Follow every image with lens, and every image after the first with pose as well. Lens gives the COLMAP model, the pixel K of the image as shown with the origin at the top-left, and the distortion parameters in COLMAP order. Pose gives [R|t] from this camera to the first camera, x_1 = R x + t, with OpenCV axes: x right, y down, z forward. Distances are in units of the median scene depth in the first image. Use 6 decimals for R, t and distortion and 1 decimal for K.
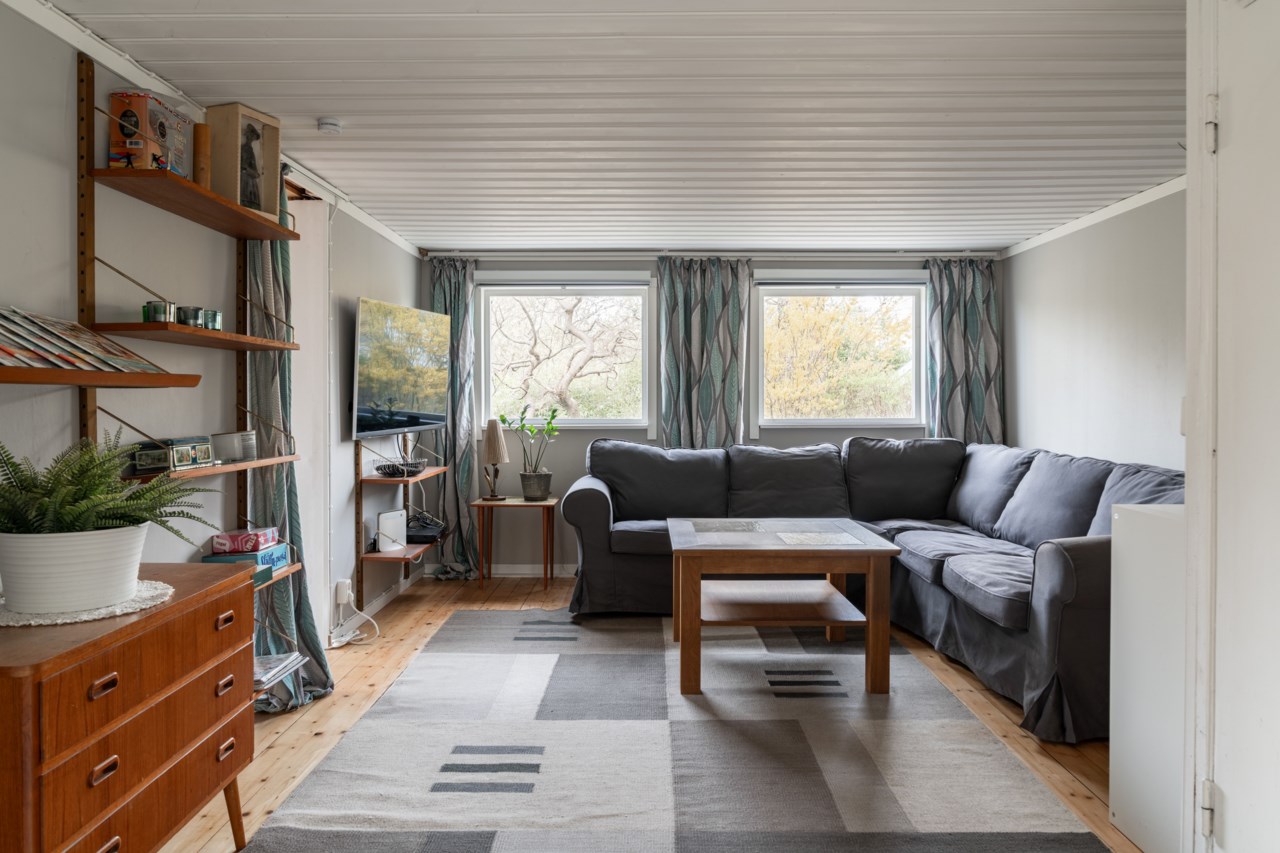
lens RADIAL K [[879.0, 0, 638.8], [0, 879.0, 421.5], [0, 0, 1]] dist [-0.024959, 0.005743]
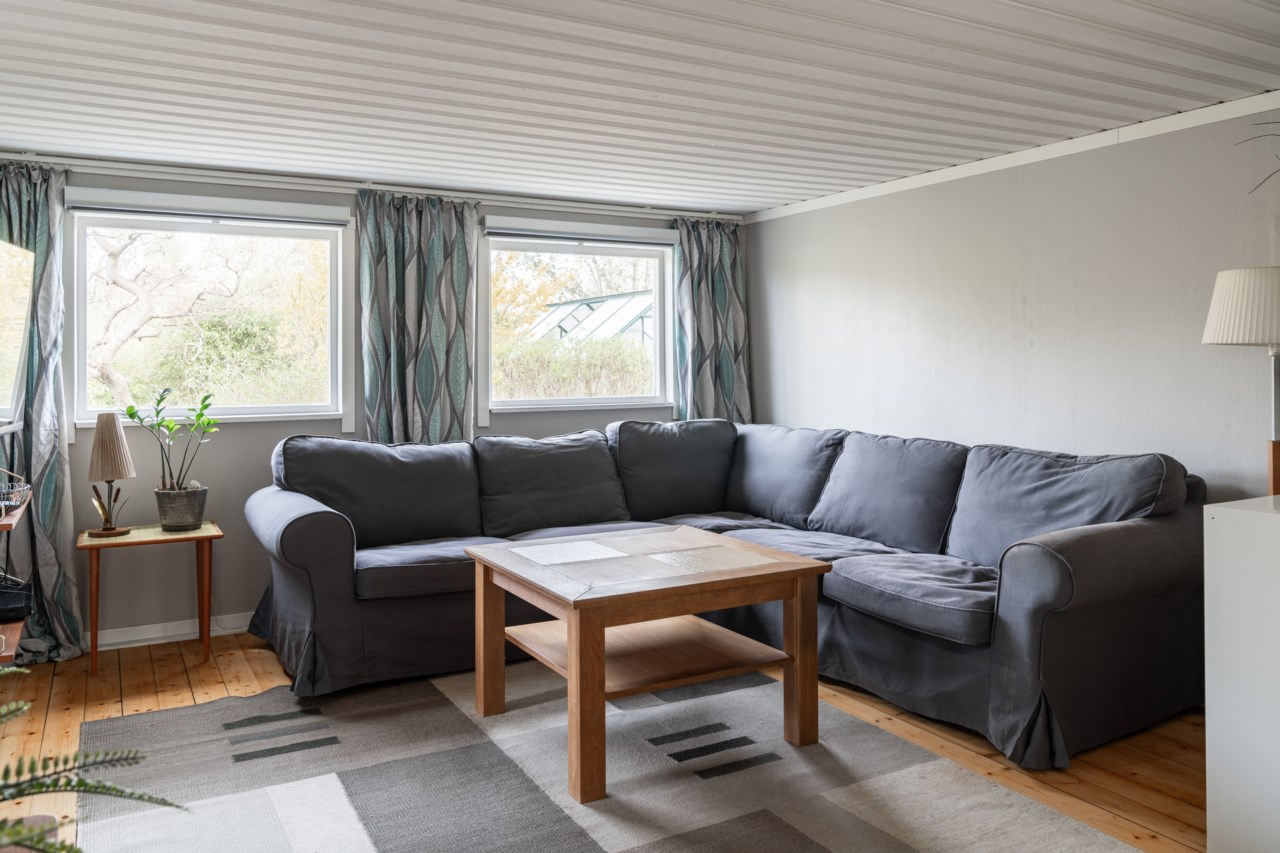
lens RADIAL K [[931.2, 0, 647.0], [0, 931.2, 359.6], [0, 0, 1]] dist [-0.013607, -0.000650]
pose [[0.857579, -0.003798, 0.514338, -0.193333], [0.019408, 0.999500, -0.024978, -0.018556], [-0.513986, 0.031403, 0.857224, 0.212327]]
